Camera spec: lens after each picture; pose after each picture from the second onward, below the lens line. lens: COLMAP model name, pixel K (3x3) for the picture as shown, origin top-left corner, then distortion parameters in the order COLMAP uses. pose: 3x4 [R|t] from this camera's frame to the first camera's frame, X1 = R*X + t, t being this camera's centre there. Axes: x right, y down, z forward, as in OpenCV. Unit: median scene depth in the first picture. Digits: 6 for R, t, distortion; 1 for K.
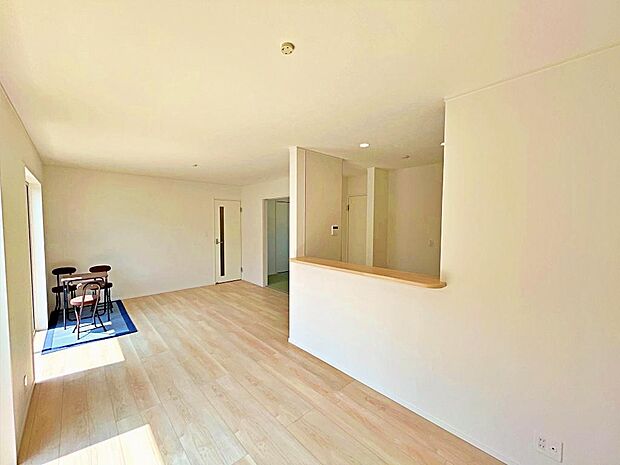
lens RADIAL K [[253.7, 0, 310.0], [0, 253.7, 232.5], [0, 0, 1]] dist [-0.001309, -0.000224]
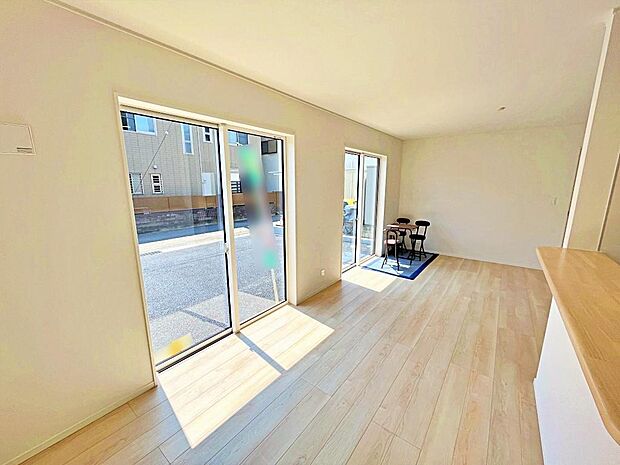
lens RADIAL K [[253.7, 0, 310.0], [0, 253.7, 232.5], [0, 0, 1]] dist [-0.001309, -0.000224]
pose [[0.163134, 0.182109, -0.969651, 0.321993], [-0.043255, 0.983192, 0.177374, -0.004529], [0.985655, 0.013007, 0.168270, 0.344895]]
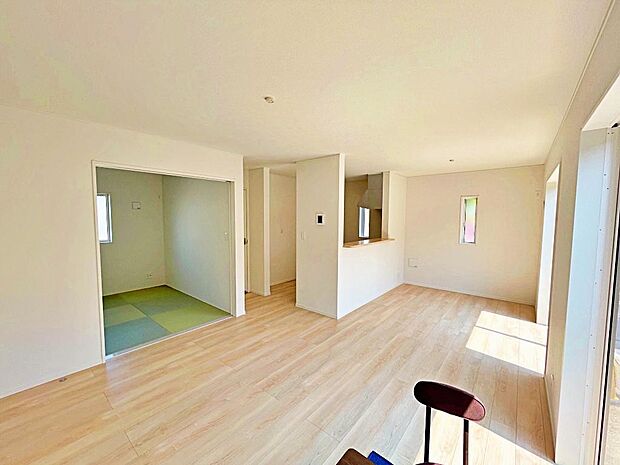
lens RADIAL K [[253.7, 0, 310.0], [0, 253.7, 232.5], [0, 0, 1]] dist [-0.001309, -0.000224]
pose [[-0.119558, -0.072747, 0.990159, -1.109903], [0.039150, 0.996191, 0.077917, -0.059397], [-0.992055, 0.048080, -0.116254, 1.154242]]
